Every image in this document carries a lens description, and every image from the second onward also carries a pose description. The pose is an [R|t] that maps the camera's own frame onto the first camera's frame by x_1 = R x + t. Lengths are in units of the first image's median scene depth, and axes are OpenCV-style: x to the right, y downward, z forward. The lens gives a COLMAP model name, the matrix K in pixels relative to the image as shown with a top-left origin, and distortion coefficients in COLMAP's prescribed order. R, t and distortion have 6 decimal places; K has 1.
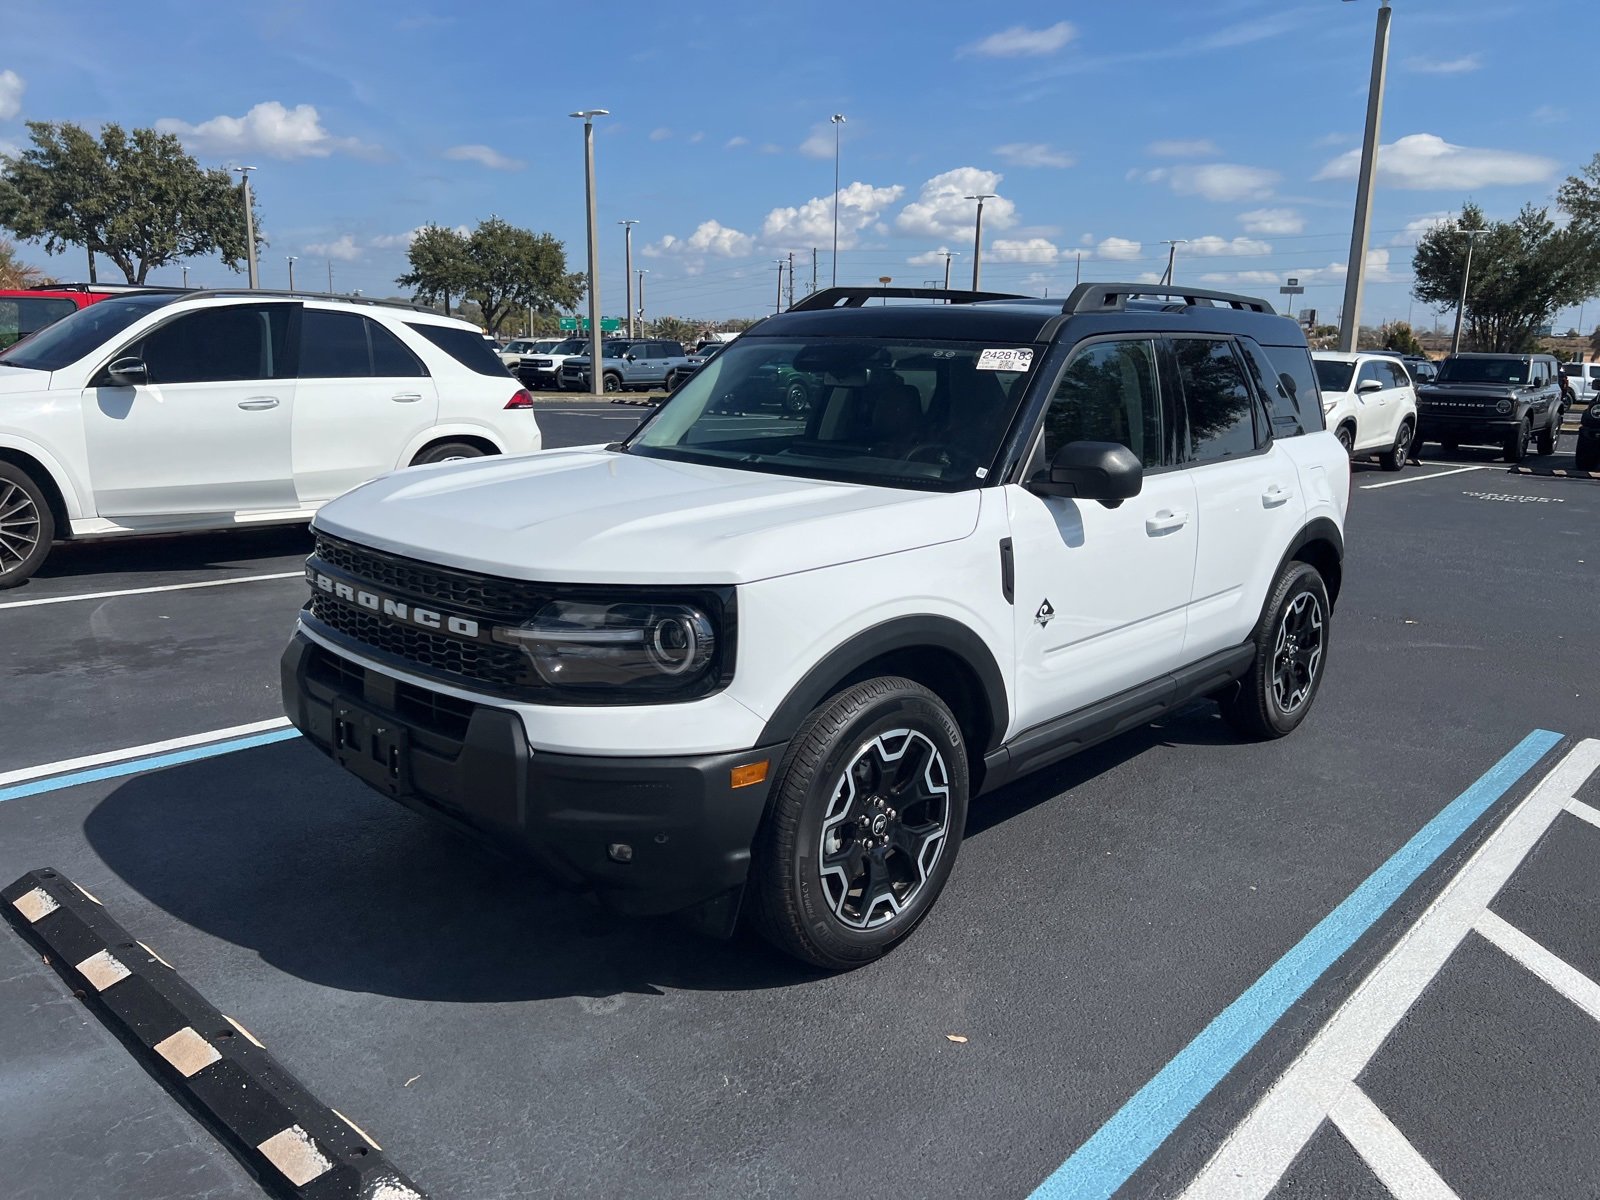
lens RADIAL K [[1200.3, 0, 813.9], [0, 1200.3, 589.5], [0, 0, 1]] dist [0.053941, -0.061098]
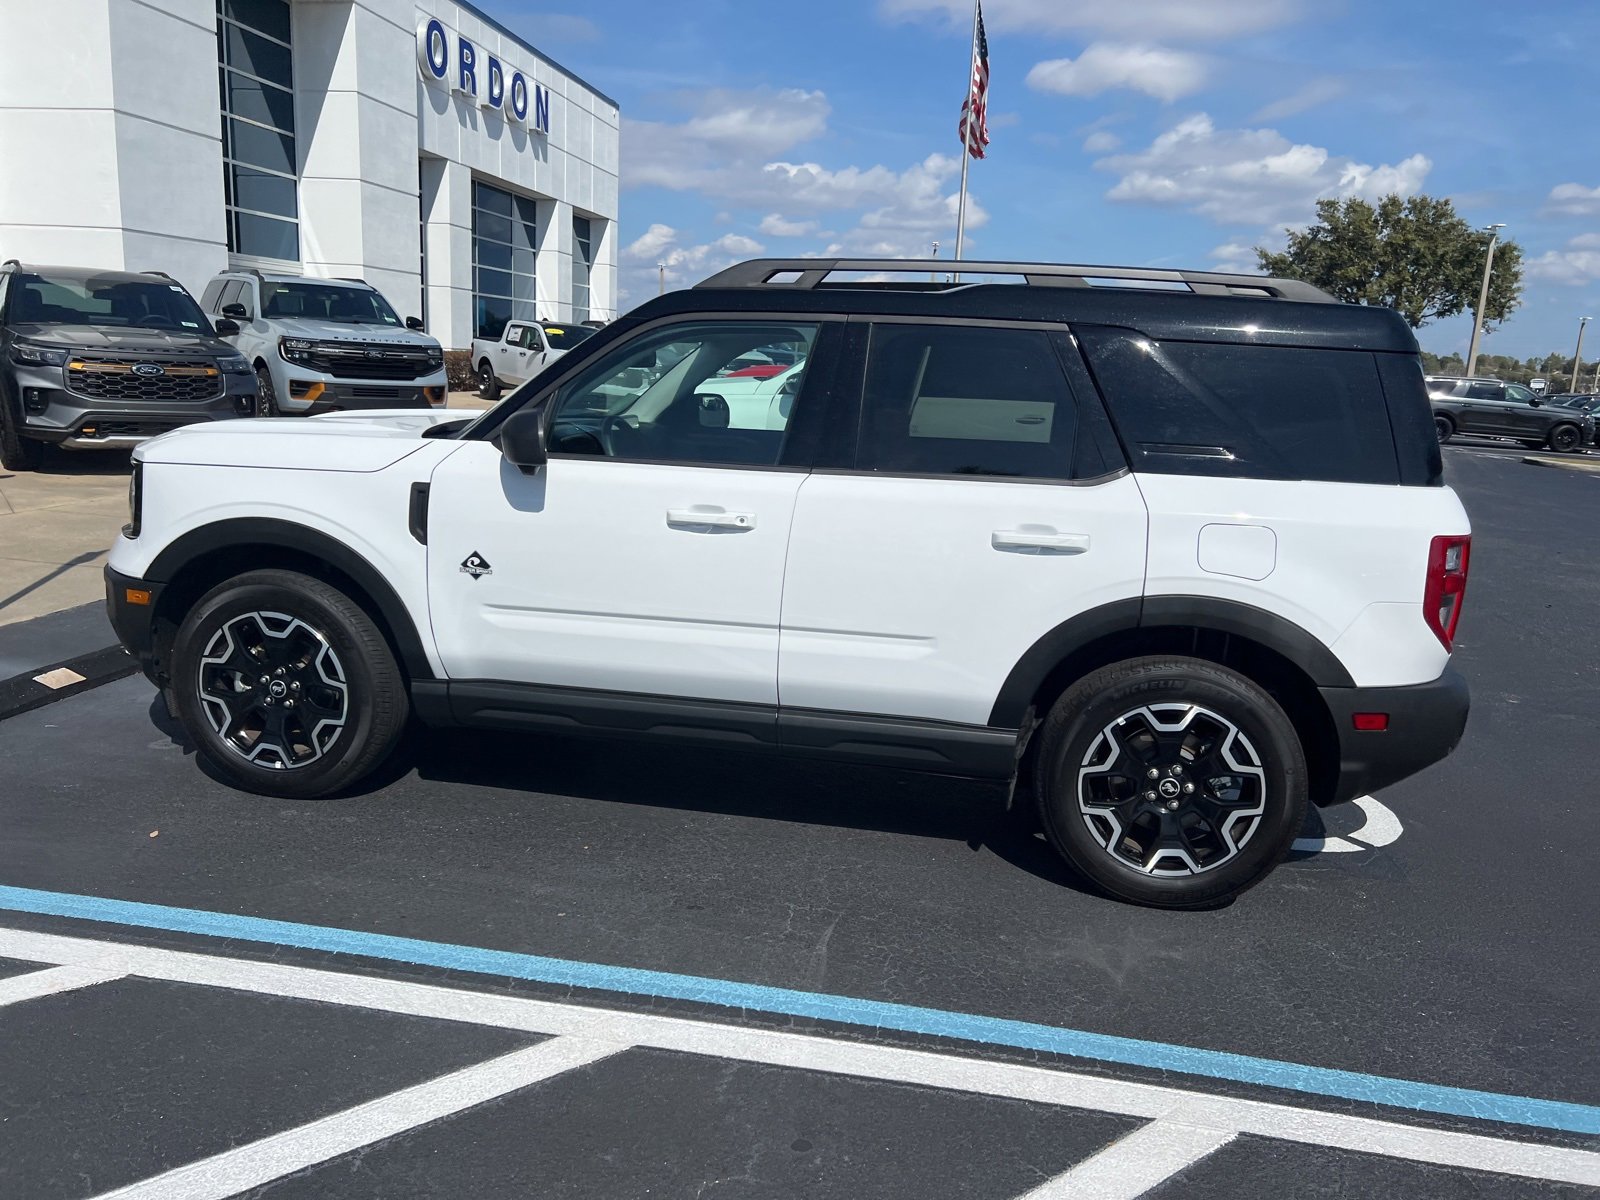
lens RADIAL K [[1200.3, 0, 813.9], [0, 1200.3, 589.5], [0, 0, 1]] dist [0.053941, -0.061098]
pose [[0.546336, 0.165953, -0.820960, 1.055311], [-0.208218, 0.976314, 0.058791, -0.071640], [0.811272, 0.138819, 0.567950, 0.560456]]
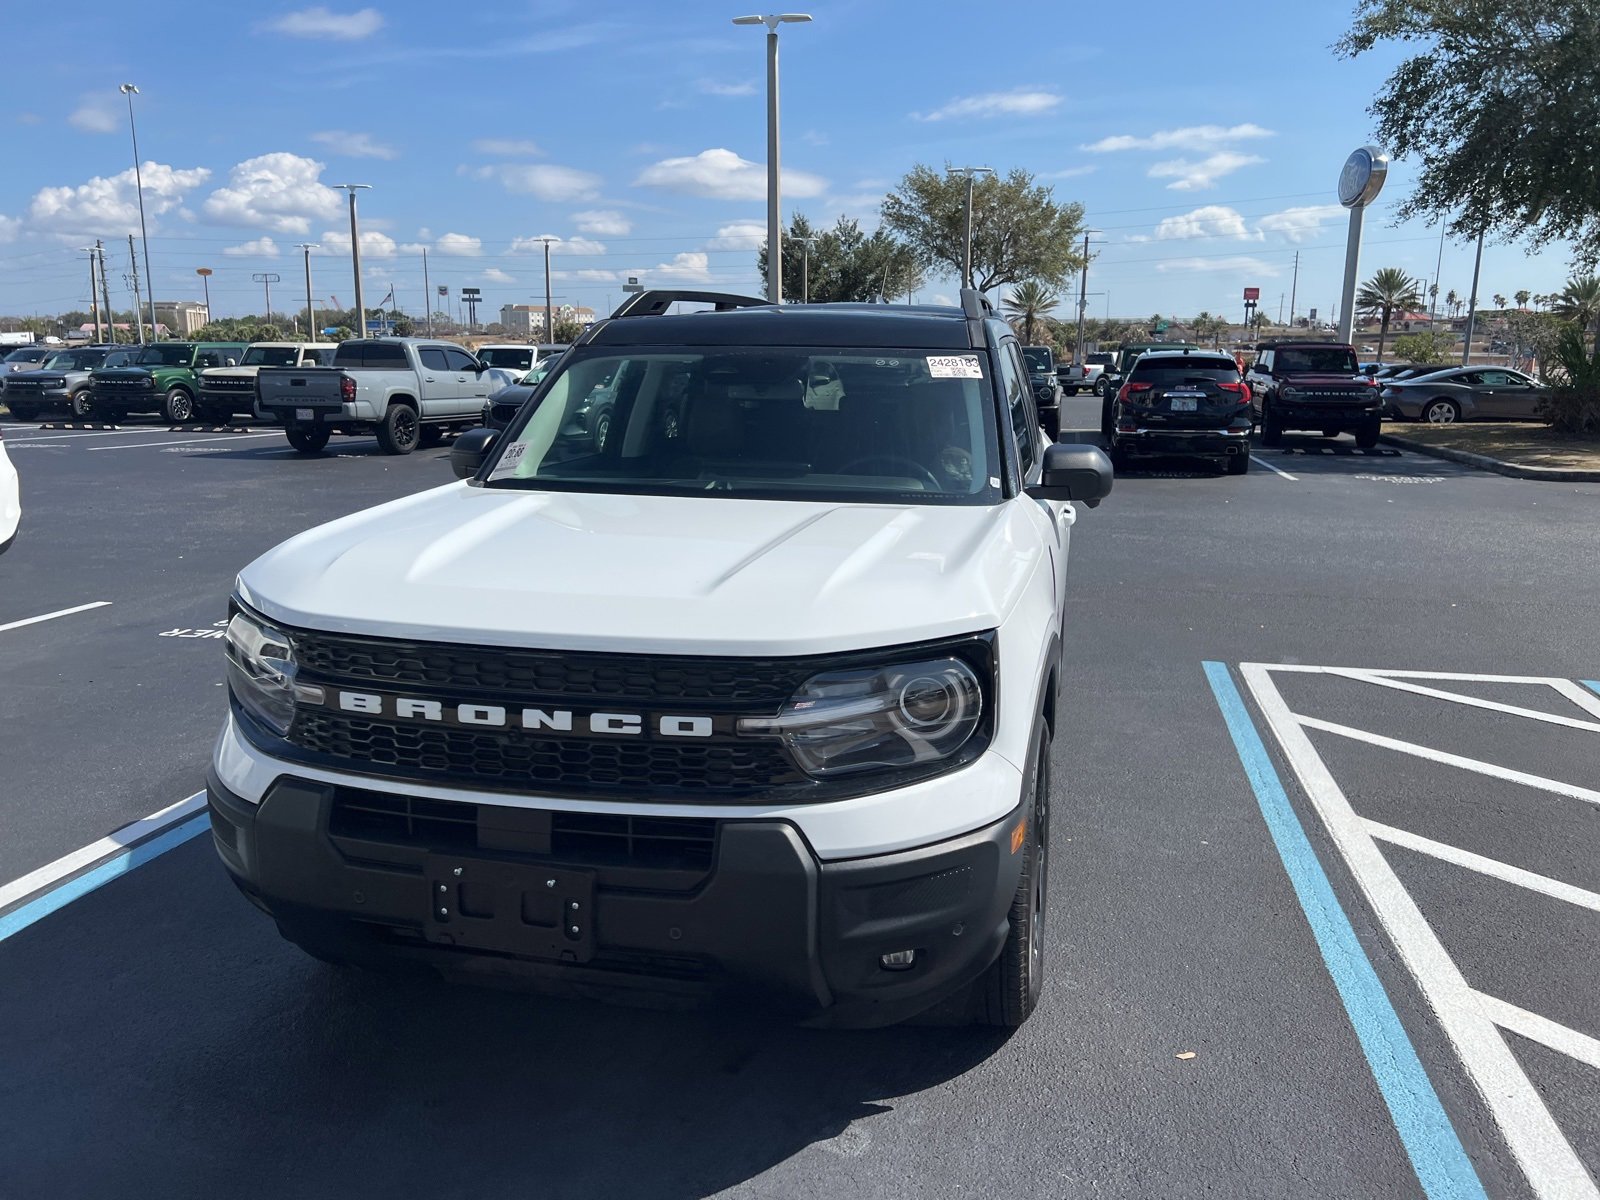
lens RADIAL K [[1204.6, 0, 807.4], [0, 1204.6, 567.9], [0, 0, 1]] dist [0.053498, -0.058515]
pose [[0.872081, -0.108310, 0.477225, -0.407101], [0.115301, 0.993222, 0.014719, -0.051865], [-0.475584, 0.042188, 0.878658, 0.181029]]
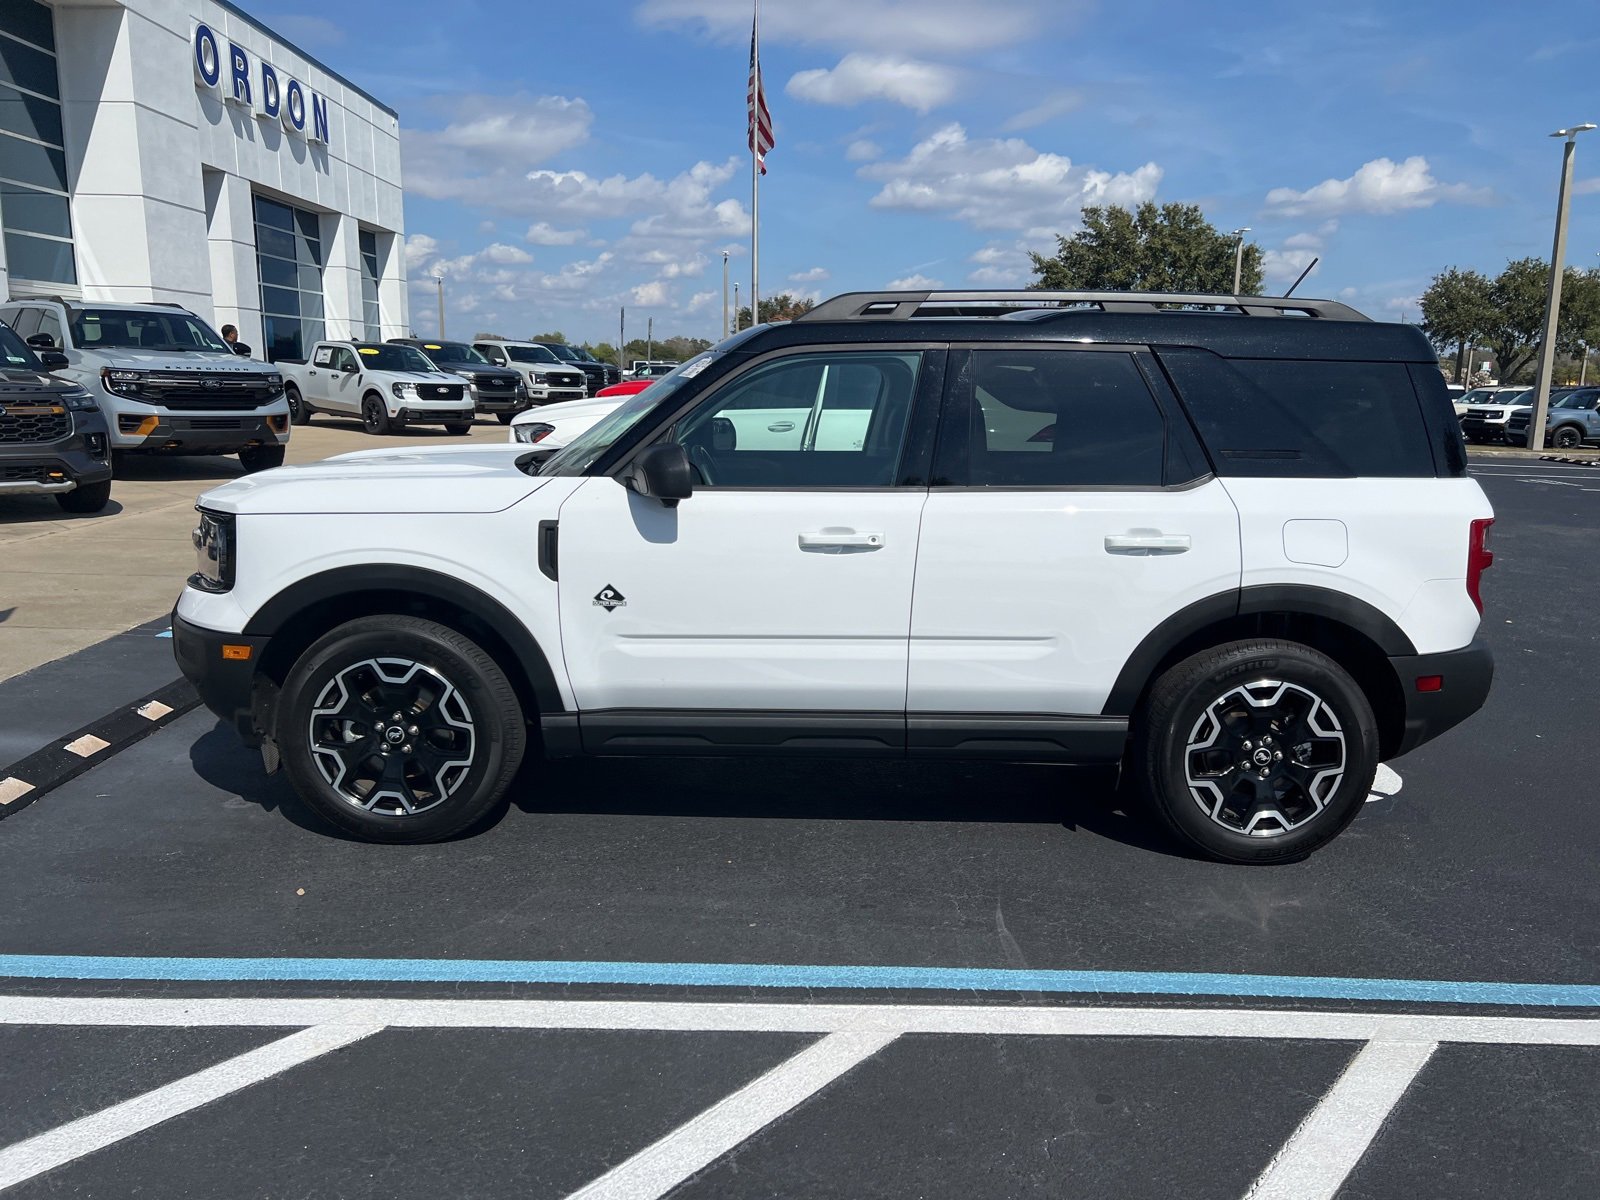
lens RADIAL K [[1198.6, 0, 813.2], [0, 1198.6, 597.3], [0, 0, 1]] dist [0.046272, -0.045412]
pose [[0.685757, 0.127009, -0.716663, 0.938481], [-0.152982, 0.987813, 0.028678, -0.034050], [0.711572, 0.089970, 0.696829, 0.333930]]
